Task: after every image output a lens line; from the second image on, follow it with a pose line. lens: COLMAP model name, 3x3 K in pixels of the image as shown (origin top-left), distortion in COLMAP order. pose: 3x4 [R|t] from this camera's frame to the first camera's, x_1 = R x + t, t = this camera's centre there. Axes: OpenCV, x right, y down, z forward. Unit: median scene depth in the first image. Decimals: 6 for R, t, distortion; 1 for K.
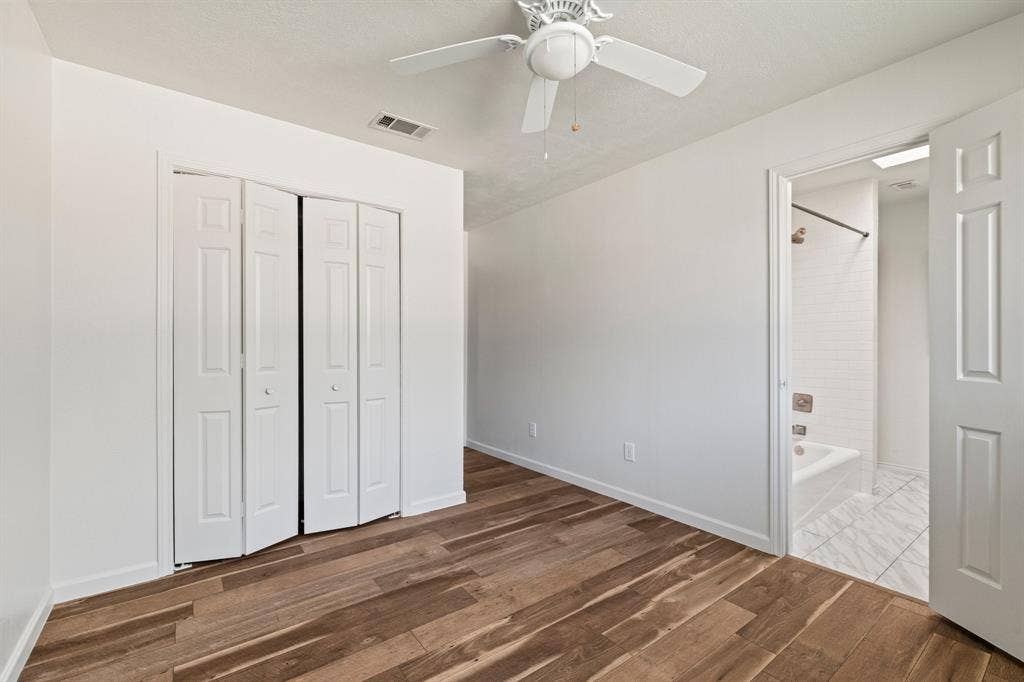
lens RADIAL K [[447.5, 0, 509.5], [0, 447.5, 349.8], [0, 0, 1]] dist [-0.004337, 0.000736]
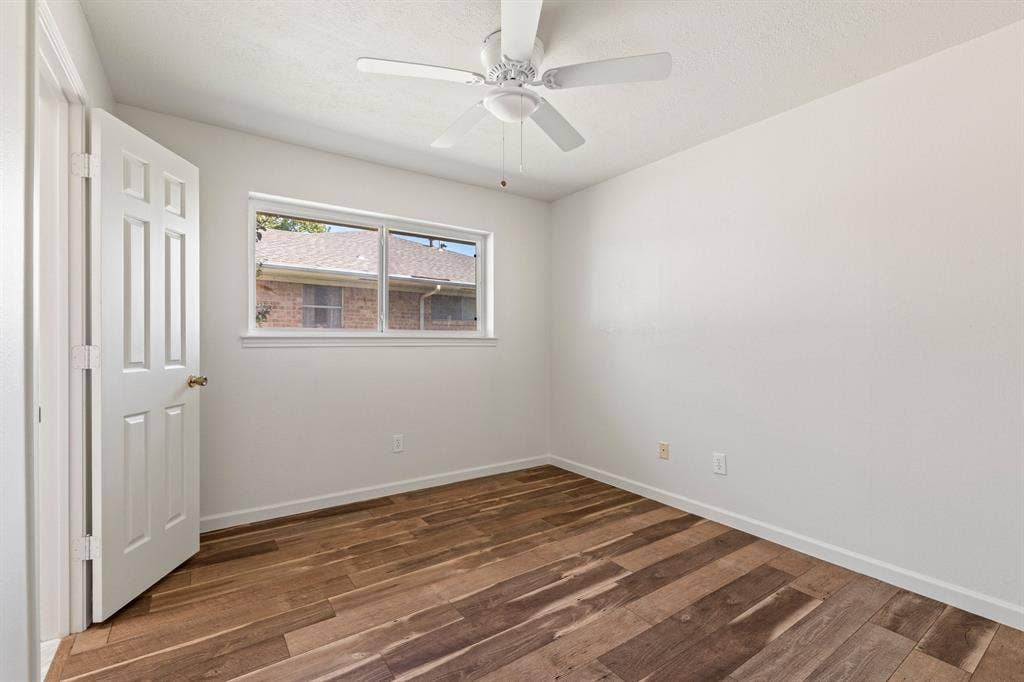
lens RADIAL K [[447.5, 0, 507.7], [0, 447.5, 337.0], [0, 0, 1]] dist [-0.004337, 0.000736]
pose [[-0.999405, -0.002509, 0.034387, 0.071396], [-0.002578, 0.999995, -0.001952, -0.015046], [-0.034382, -0.002040, -0.999407, 2.005341]]
